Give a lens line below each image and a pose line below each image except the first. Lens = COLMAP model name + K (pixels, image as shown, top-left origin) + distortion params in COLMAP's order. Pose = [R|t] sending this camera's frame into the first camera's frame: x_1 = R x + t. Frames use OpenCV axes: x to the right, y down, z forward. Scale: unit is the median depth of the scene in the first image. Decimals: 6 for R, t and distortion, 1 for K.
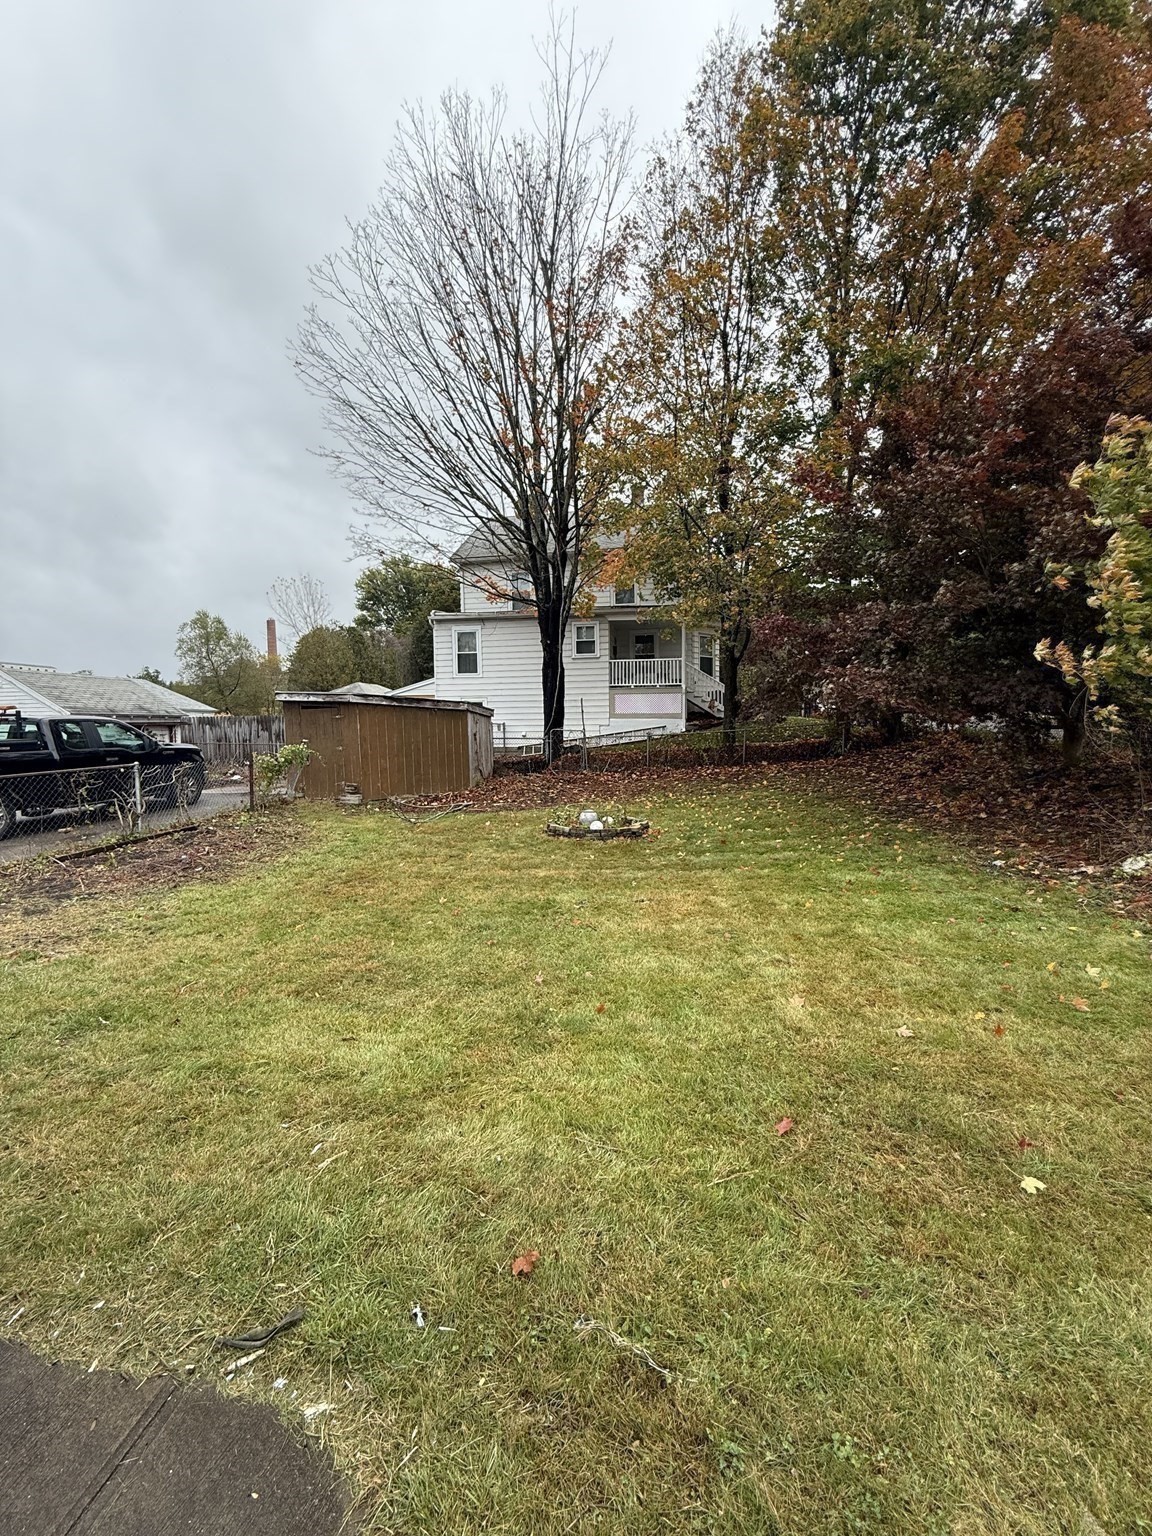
lens RADIAL K [[610.4, 0, 575.9], [0, 610.4, 766.4], [0, 0, 1]] dist [-0.001697, 0.002919]
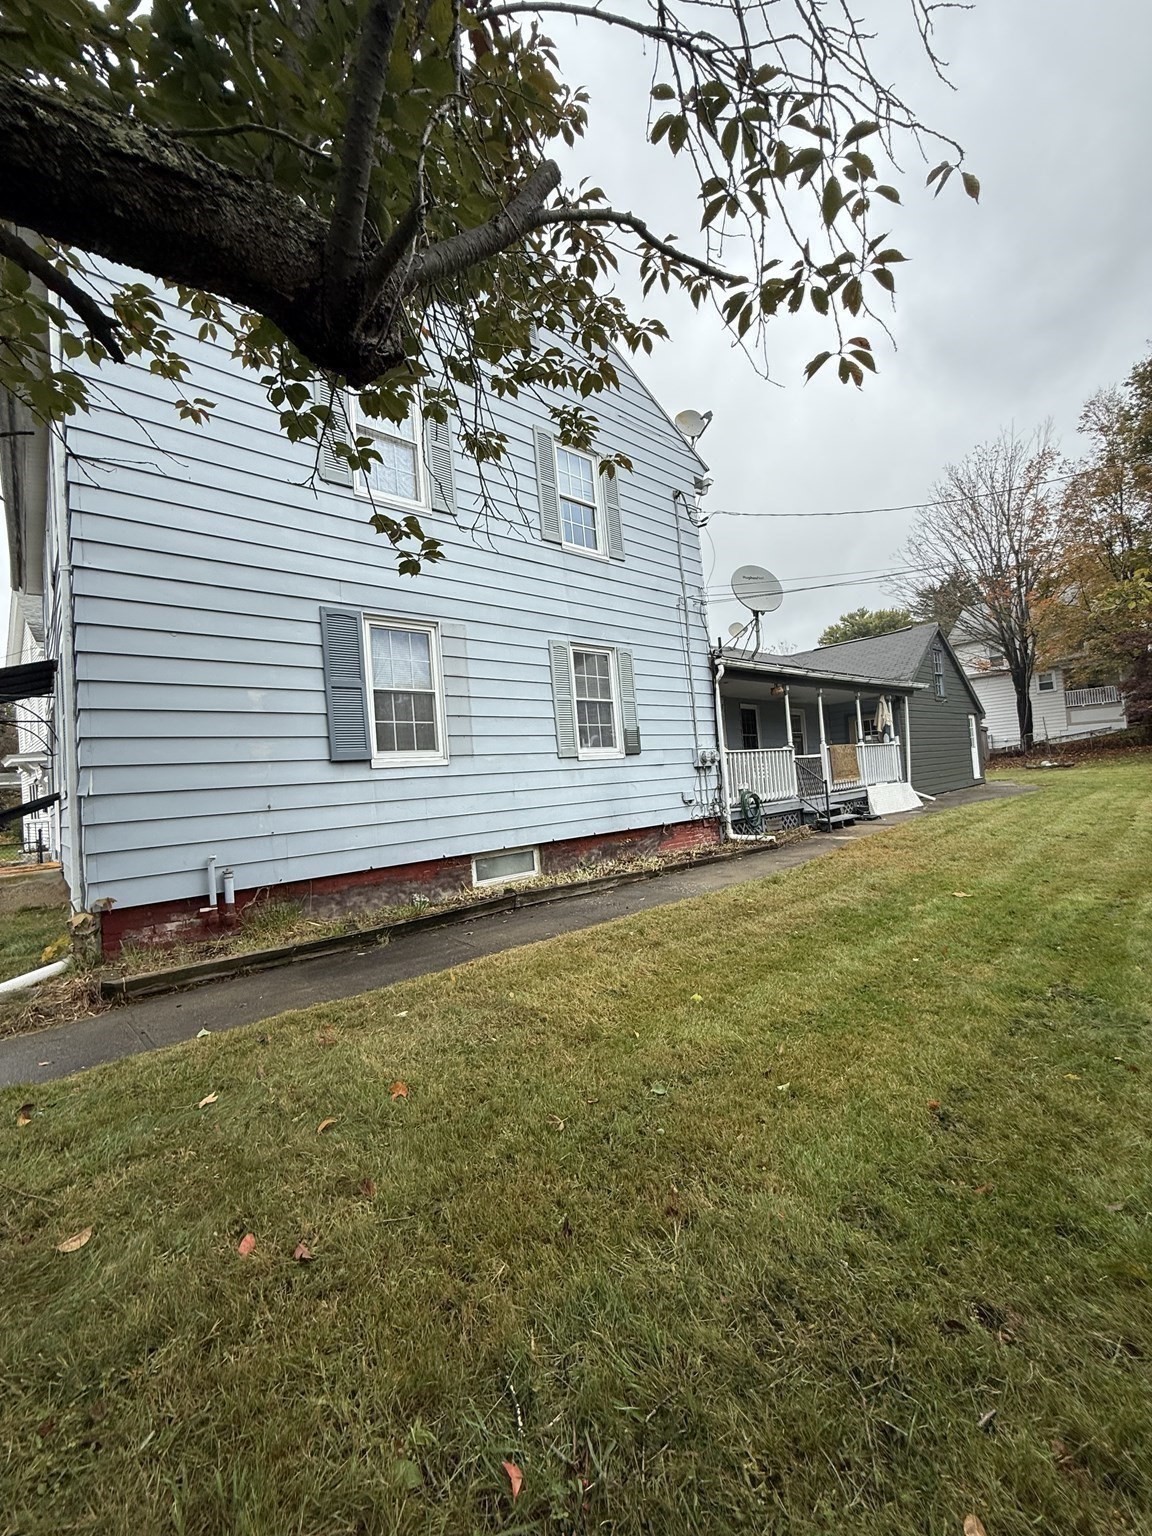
lens RADIAL K [[610.4, 0, 575.9], [0, 610.4, 766.4], [0, 0, 1]] dist [-0.001697, 0.002919]
pose [[0.781933, -0.056681, -0.620781, 0.035116], [0.021632, 0.997725, -0.063851, 0.111343], [0.622988, 0.036499, 0.781380, -1.168988]]
